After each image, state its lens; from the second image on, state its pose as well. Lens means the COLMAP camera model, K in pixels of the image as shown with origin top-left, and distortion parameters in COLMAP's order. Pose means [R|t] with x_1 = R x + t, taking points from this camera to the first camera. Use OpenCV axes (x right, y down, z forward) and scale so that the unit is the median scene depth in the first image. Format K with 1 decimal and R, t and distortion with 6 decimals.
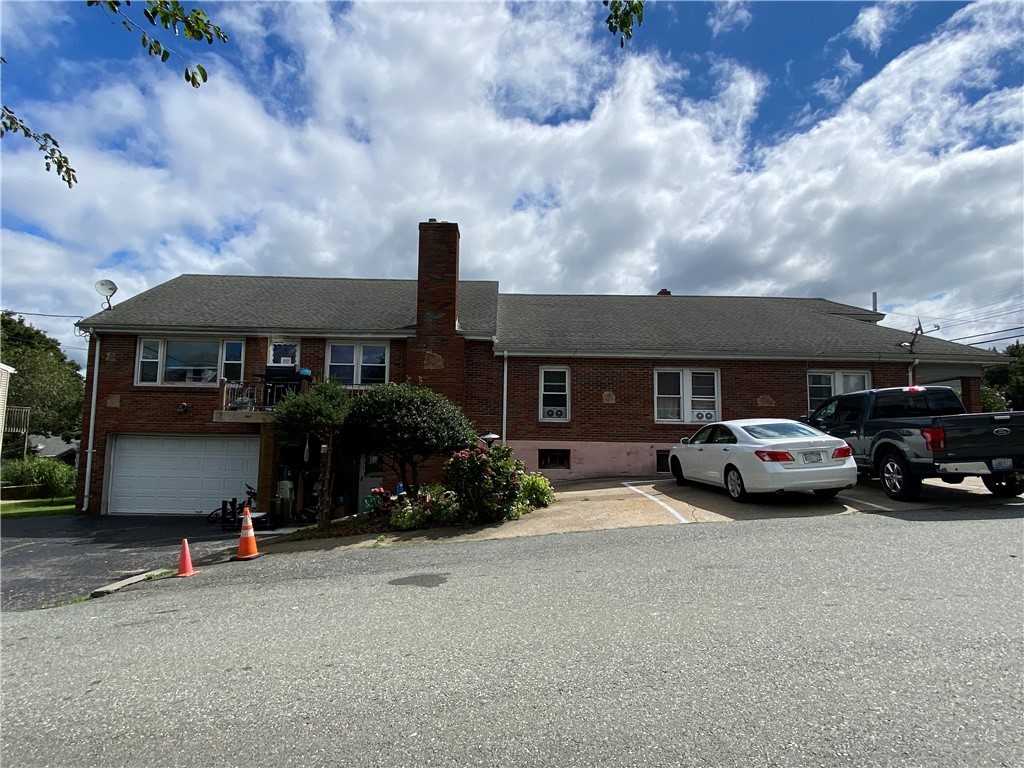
lens RADIAL K [[566.9, 0, 512.0], [0, 566.9, 384.0], [0, 0, 1]] dist [0.036618, -0.035975]
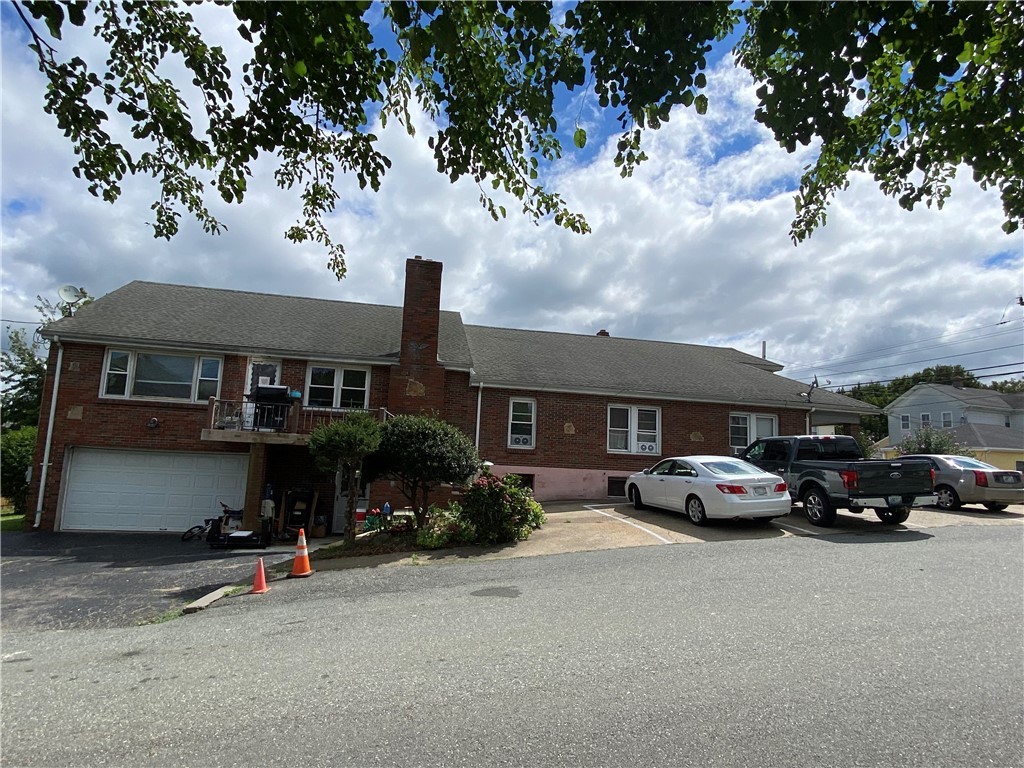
lens RADIAL K [[566.9, 0, 512.0], [0, 566.9, 384.0], [0, 0, 1]] dist [0.036618, -0.035975]
pose [[0.981302, 0.053597, 0.184862, -0.157530], [-0.048914, 0.998358, -0.029805, -0.026221], [-0.186156, 0.020205, 0.982312, -0.084767]]
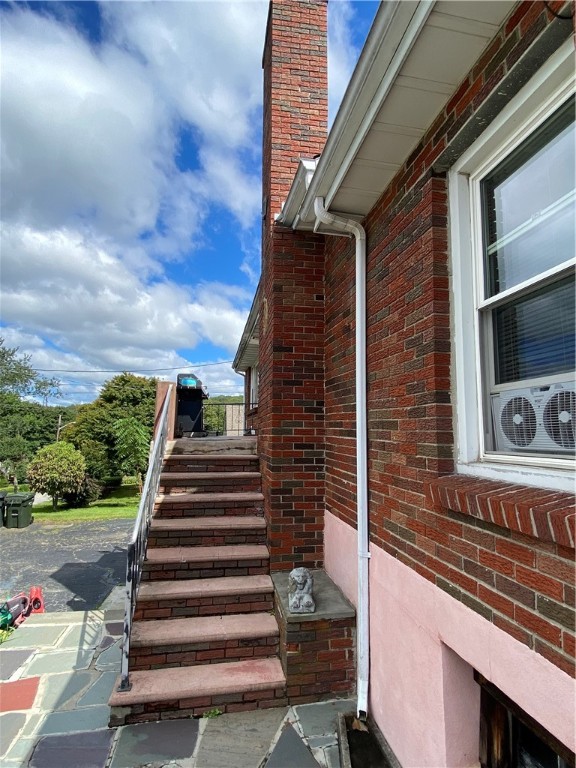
lens RADIAL K [[425.2, 0, 288.0], [0, 425.2, 384.0], [0, 0, 1]] dist [0.036618, -0.035975]
pose [[0.160577, -0.128422, -0.978633, 0.175580], [0.088158, 0.989403, -0.115370, 0.051073], [0.983078, -0.067748, 0.170197, 0.955742]]
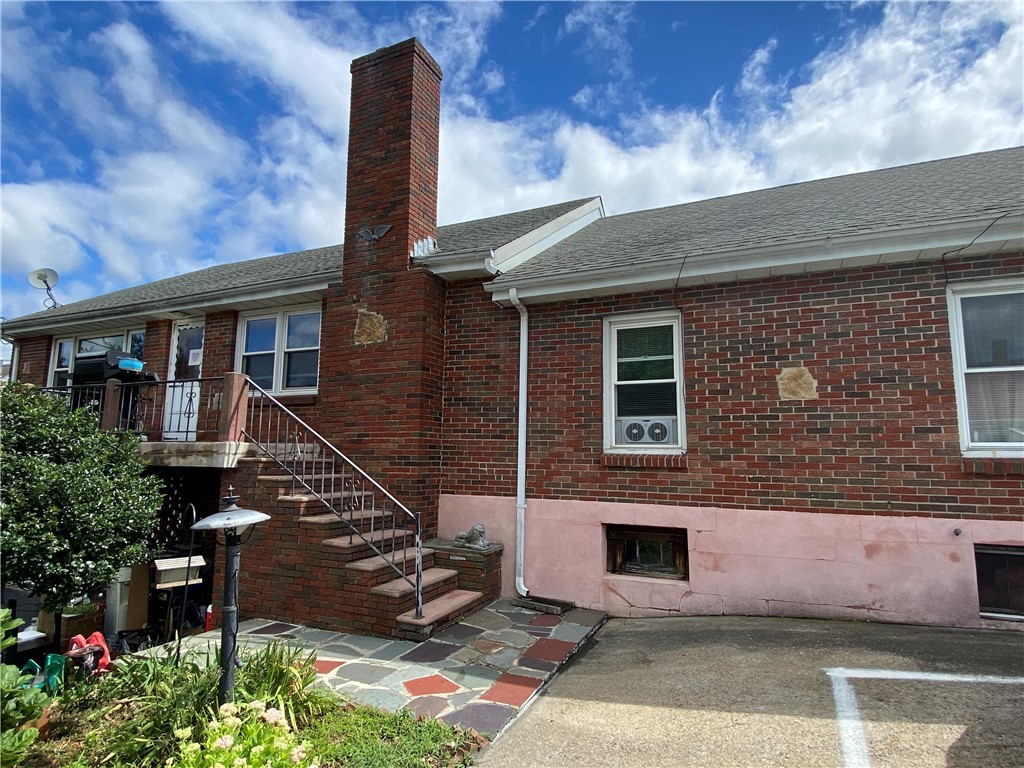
lens RADIAL K [[566.9, 0, 512.0], [0, 566.9, 384.0], [0, 0, 1]] dist [0.036618, -0.035975]
pose [[0.903606, -0.059695, -0.424185, 0.166968], [0.043265, 0.997897, -0.048269, 0.034356], [0.426175, 0.025264, 0.904288, 0.622818]]
